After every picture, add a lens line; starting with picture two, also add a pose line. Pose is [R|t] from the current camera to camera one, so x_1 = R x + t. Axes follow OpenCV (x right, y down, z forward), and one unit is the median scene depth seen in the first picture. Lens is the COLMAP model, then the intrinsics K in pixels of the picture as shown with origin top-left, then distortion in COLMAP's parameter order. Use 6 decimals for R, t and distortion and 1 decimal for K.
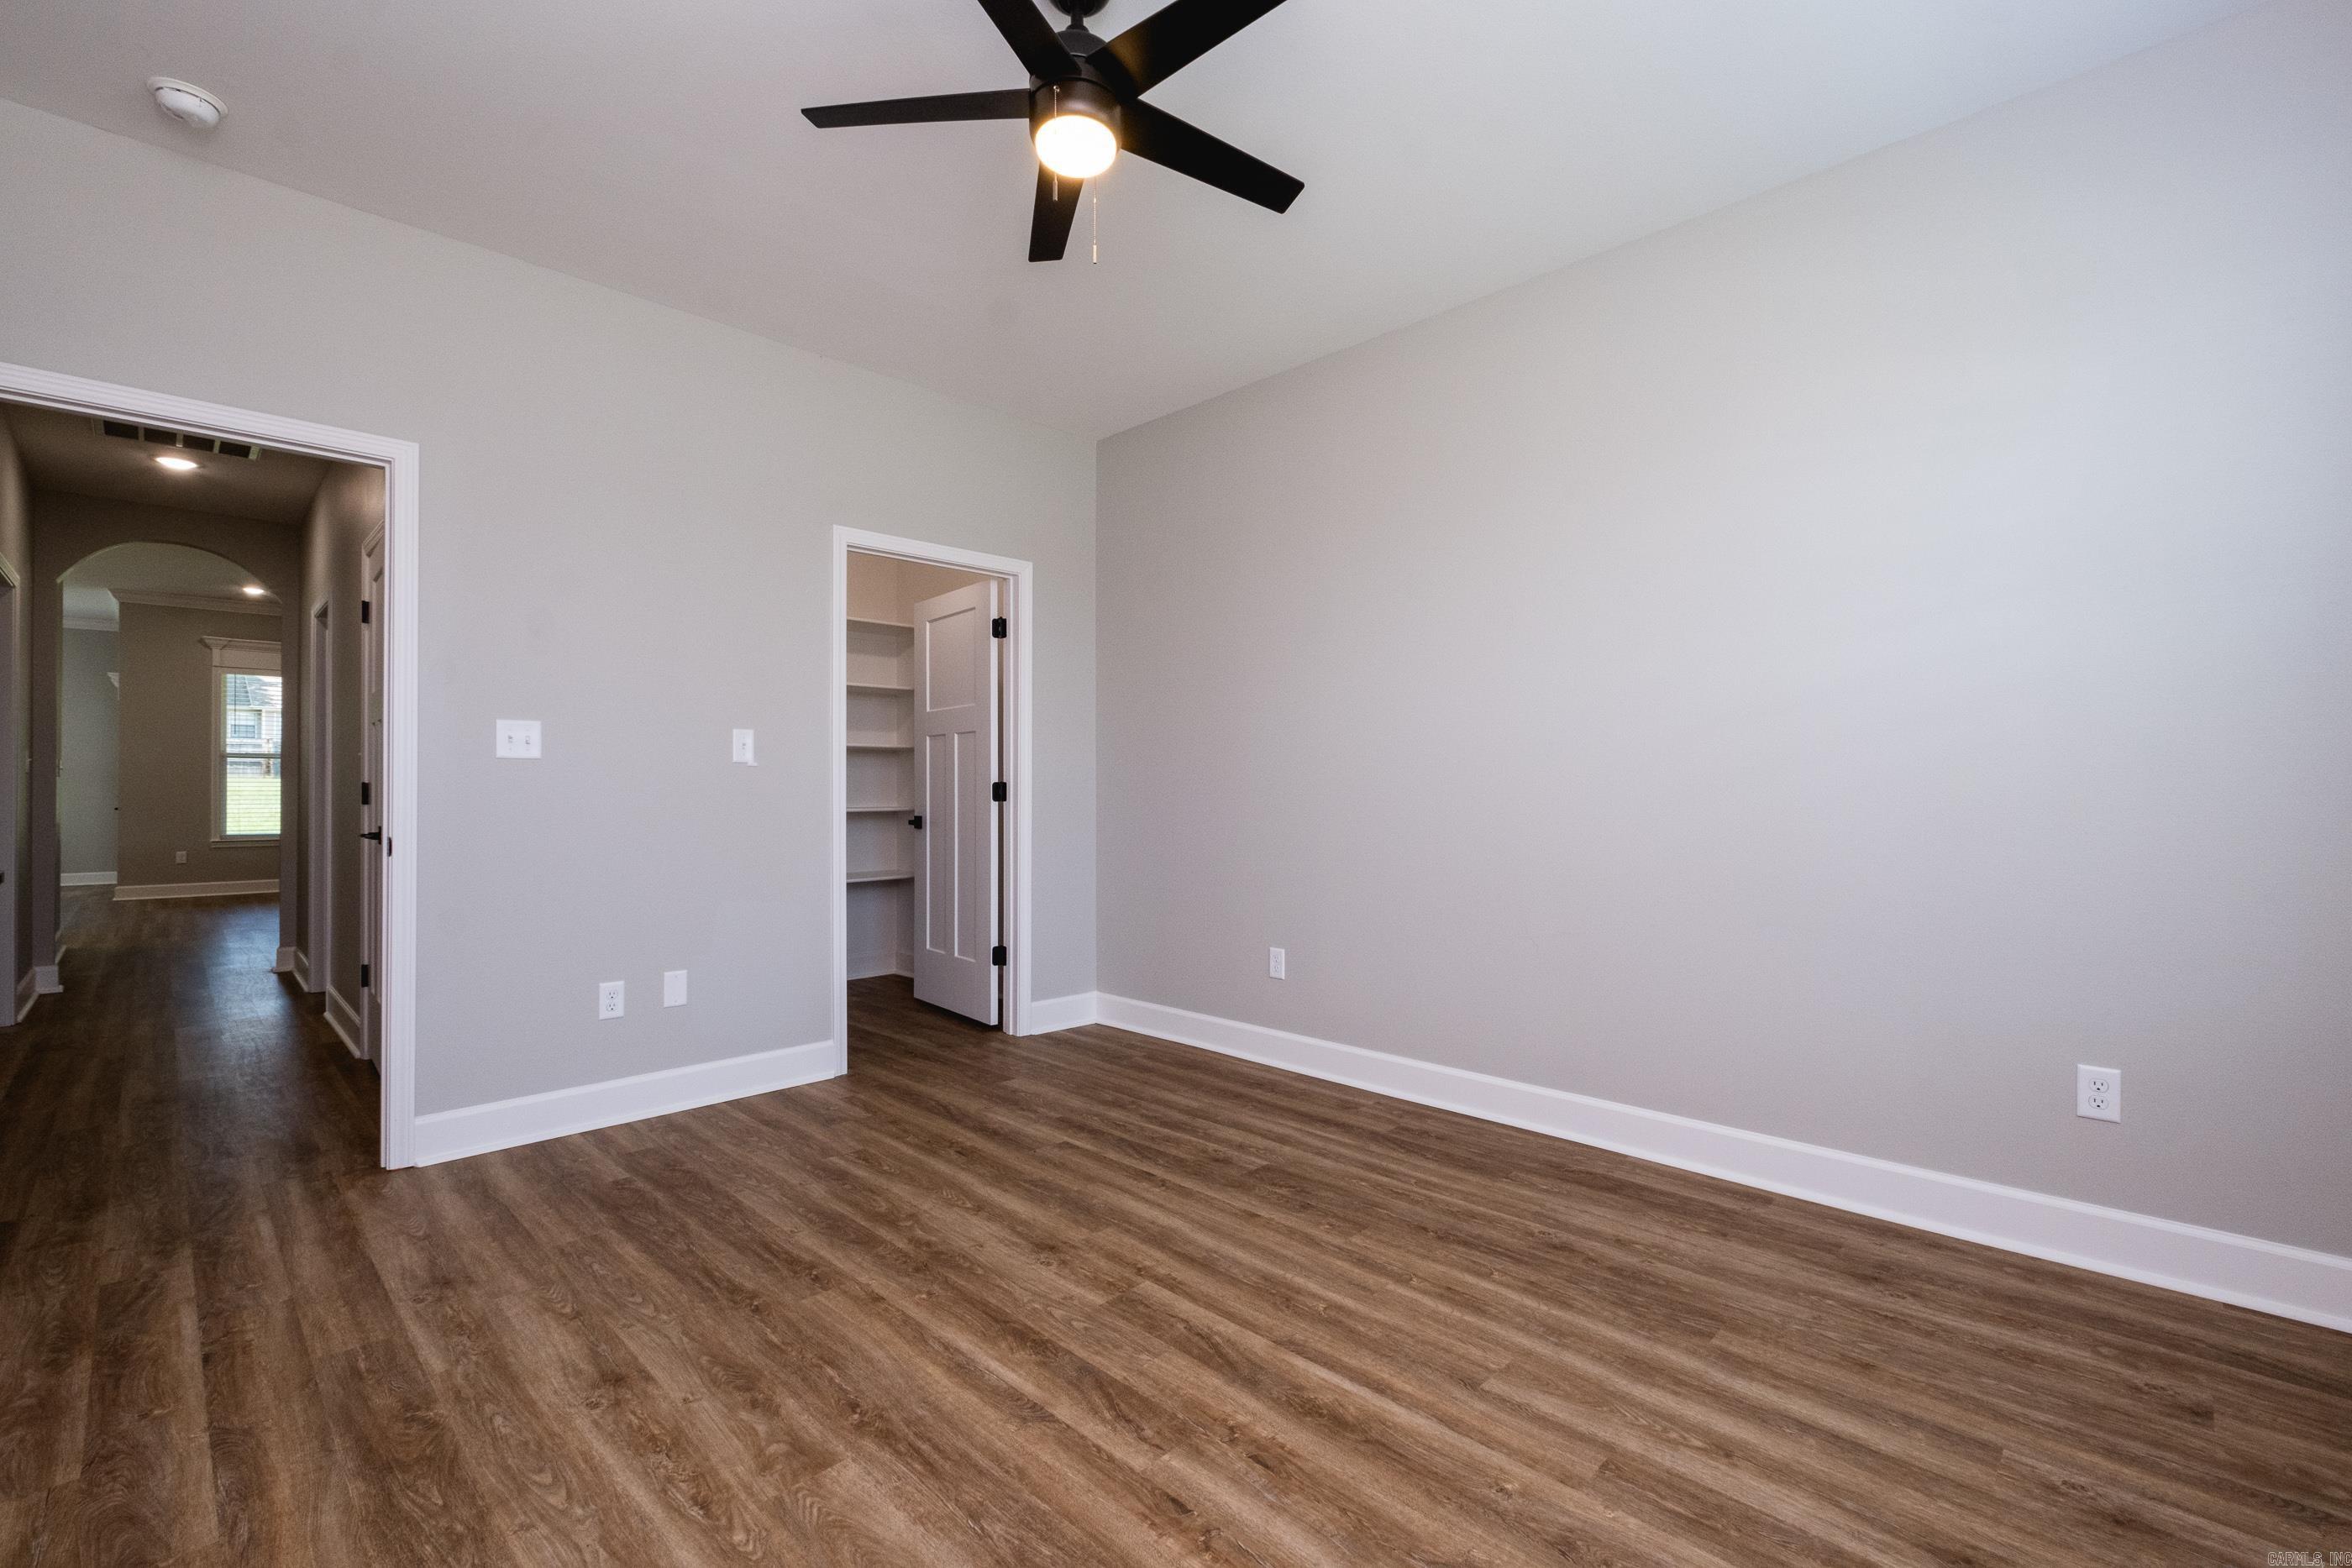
lens RADIAL K [[1041.4, 0, 1180.9], [0, 1041.4, 784.2], [0, 0, 1]] dist [0.009520, -0.007212]
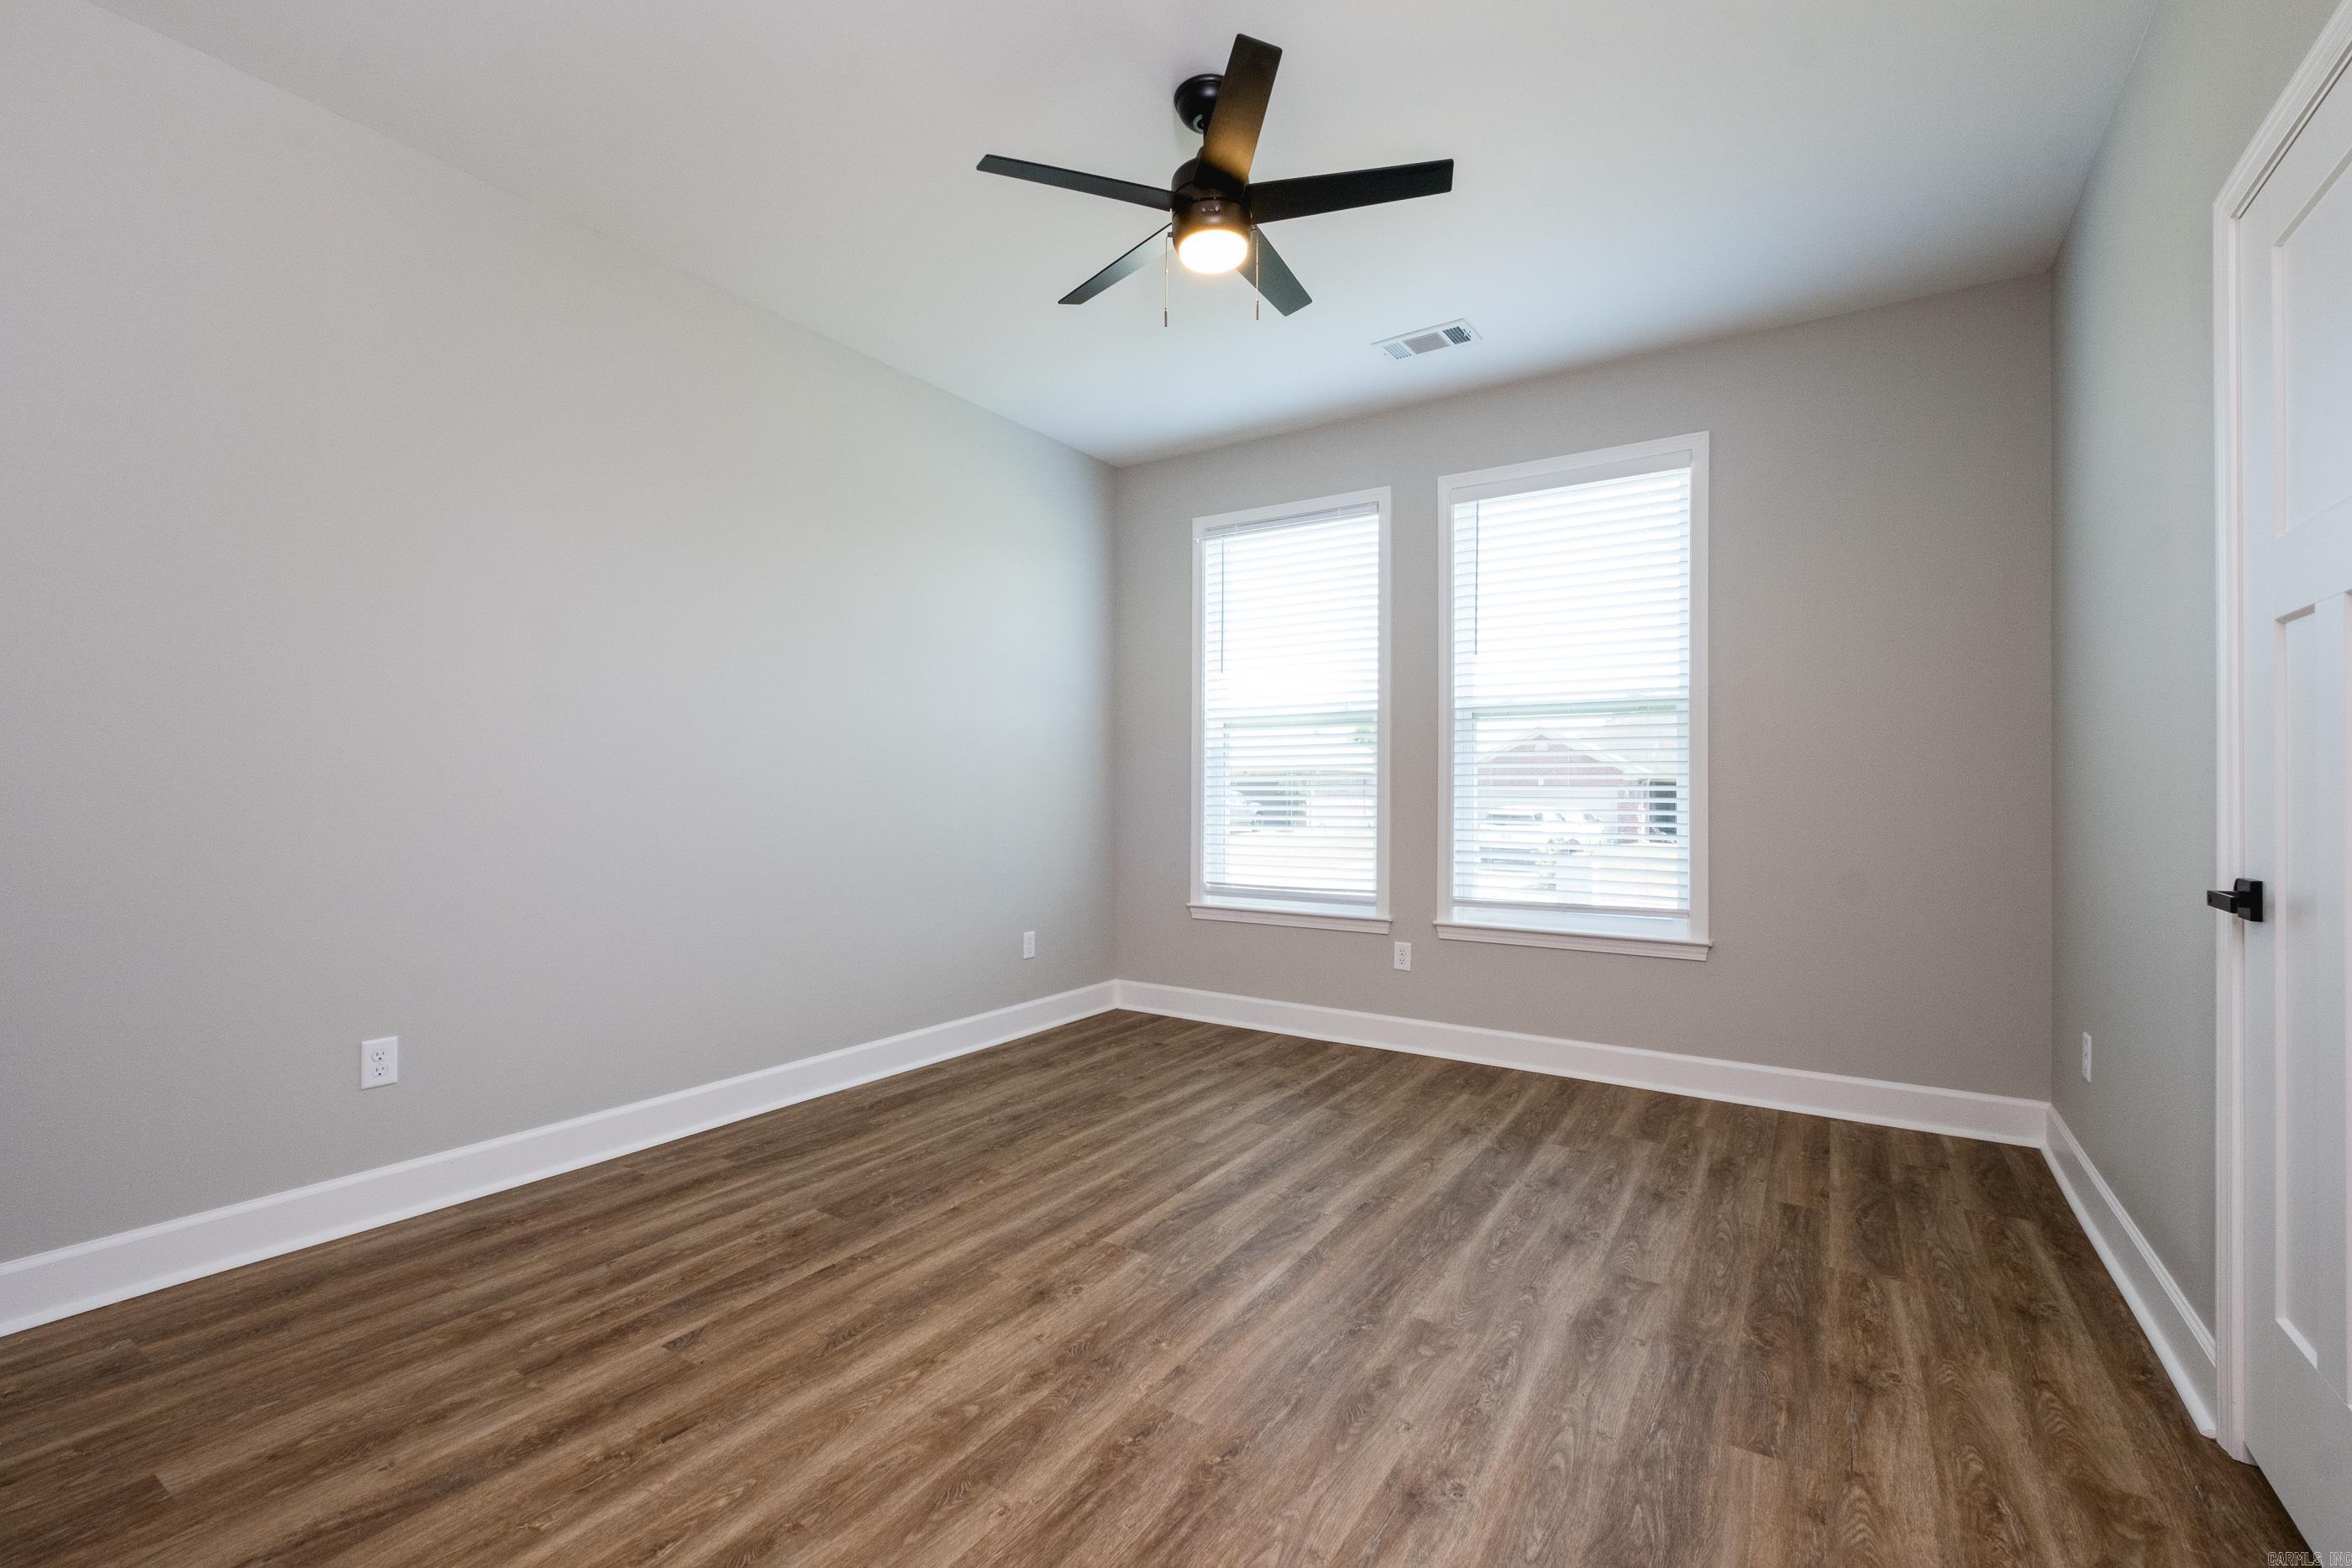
lens RADIAL K [[1041.4, 0, 1180.9], [0, 1041.4, 784.2], [0, 0, 1]] dist [0.009520, -0.007212]
pose [[-0.228872, 0.007916, 0.973424, -1.043797], [-0.008128, 0.999917, -0.010043, 0.006520], [-0.973423, -0.010211, -0.228788, 1.092282]]
